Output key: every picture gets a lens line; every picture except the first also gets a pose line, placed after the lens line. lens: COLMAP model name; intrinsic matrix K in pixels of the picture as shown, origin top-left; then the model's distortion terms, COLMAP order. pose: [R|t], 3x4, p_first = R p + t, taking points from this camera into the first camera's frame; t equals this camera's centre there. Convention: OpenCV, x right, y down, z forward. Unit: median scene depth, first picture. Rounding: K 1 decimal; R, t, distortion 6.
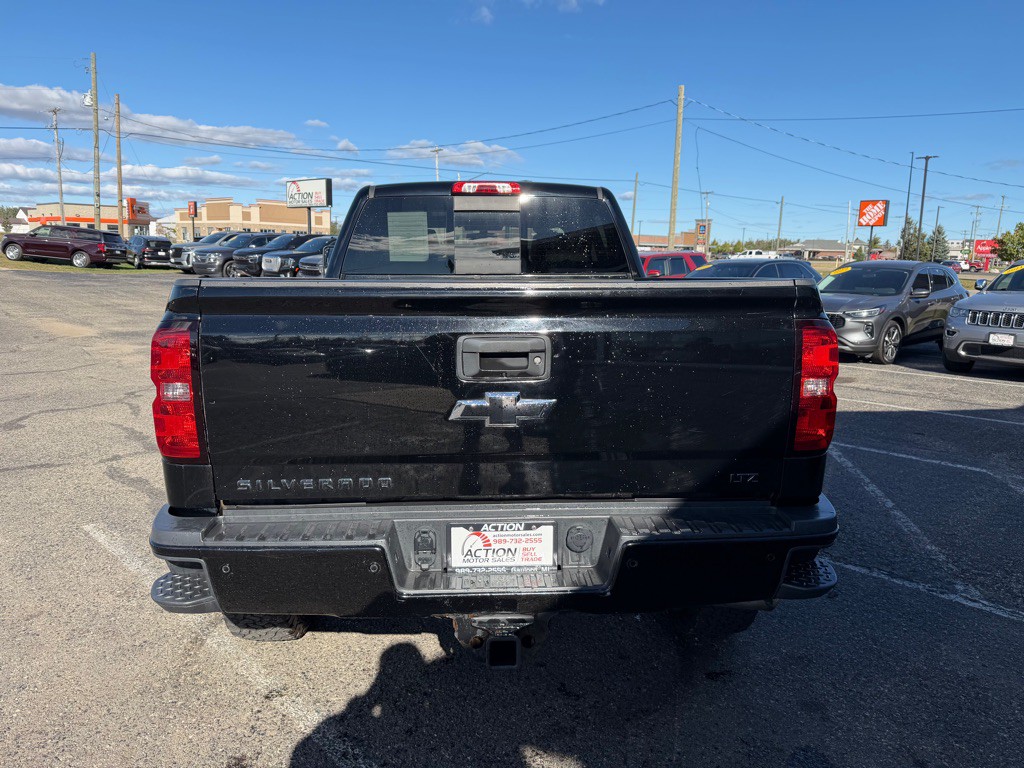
lens RADIAL K [[726.7, 0, 517.4], [0, 726.7, 391.5], [0, 0, 1]] dist [0.012359, -0.016666]
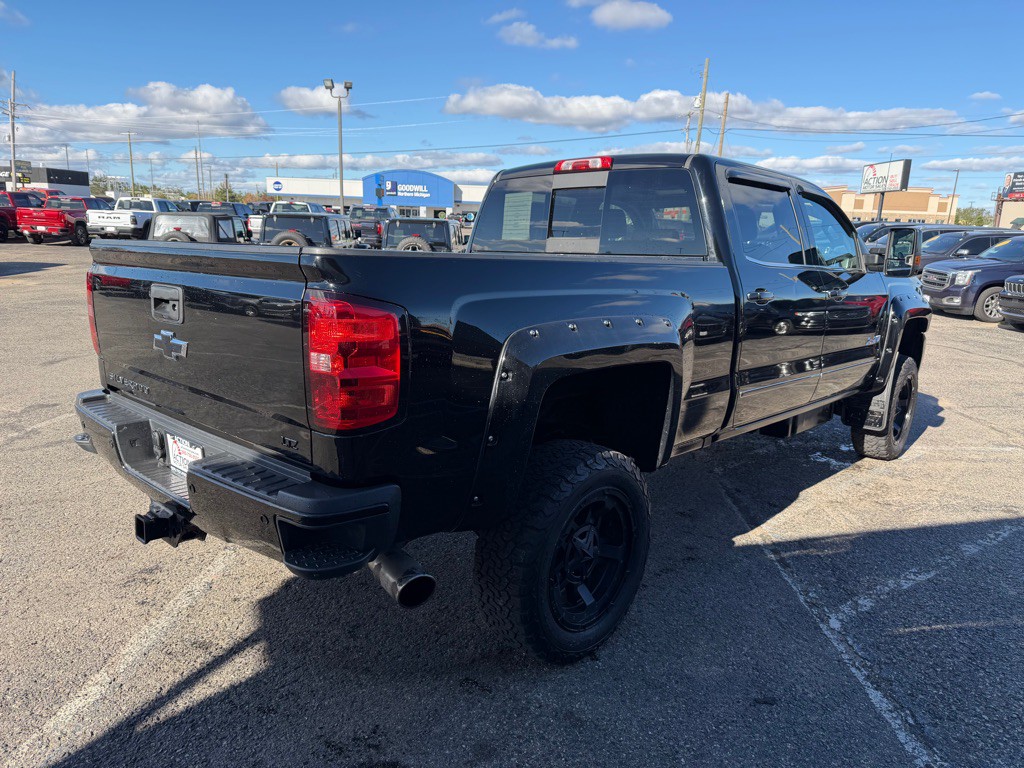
lens RADIAL K [[726.7, 0, 528.6], [0, 726.7, 407.5], [0, 0, 1]] dist [0.012359, -0.016666]
pose [[0.697243, 0.170252, -0.696324, 0.555698], [-0.146593, 0.984722, 0.093979, -0.034444], [0.701686, 0.036550, 0.711548, 0.229786]]
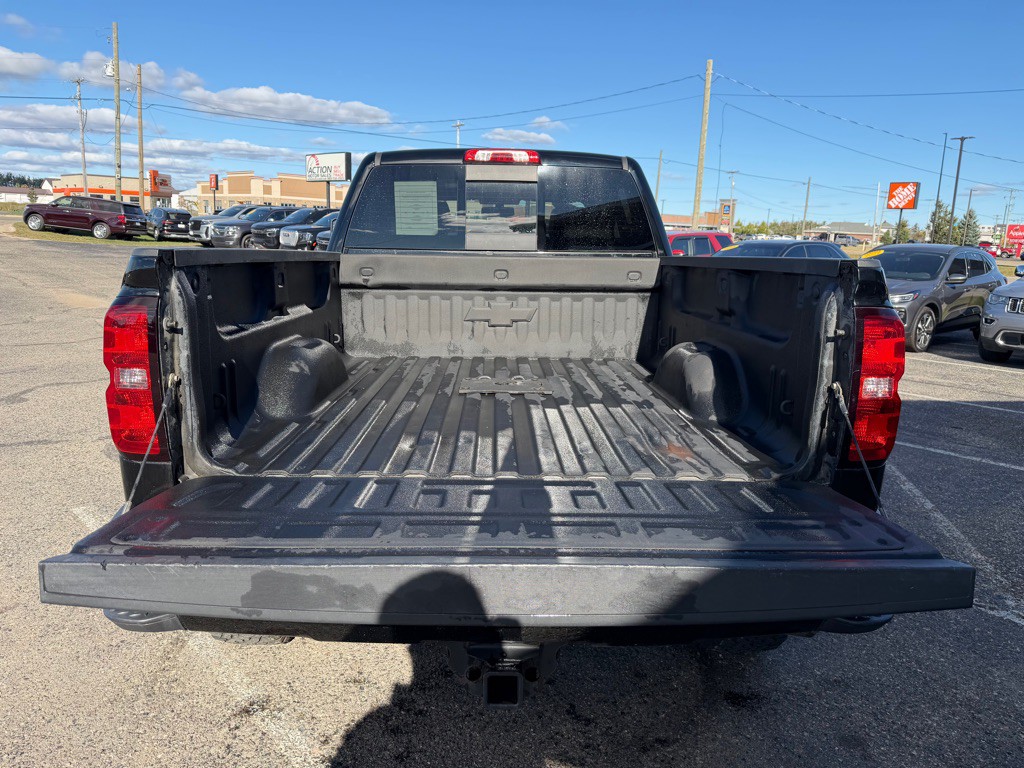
lens RADIAL K [[726.7, 0, 514.4], [0, 726.7, 385.8], [0, 0, 1]] dist [0.012359, -0.016666]
pose [[0.999395, 0.020923, -0.027786, 0.004656], [-0.020324, 0.999558, 0.021675, -0.008449], [0.028227, -0.021097, 0.999379, 0.064183]]
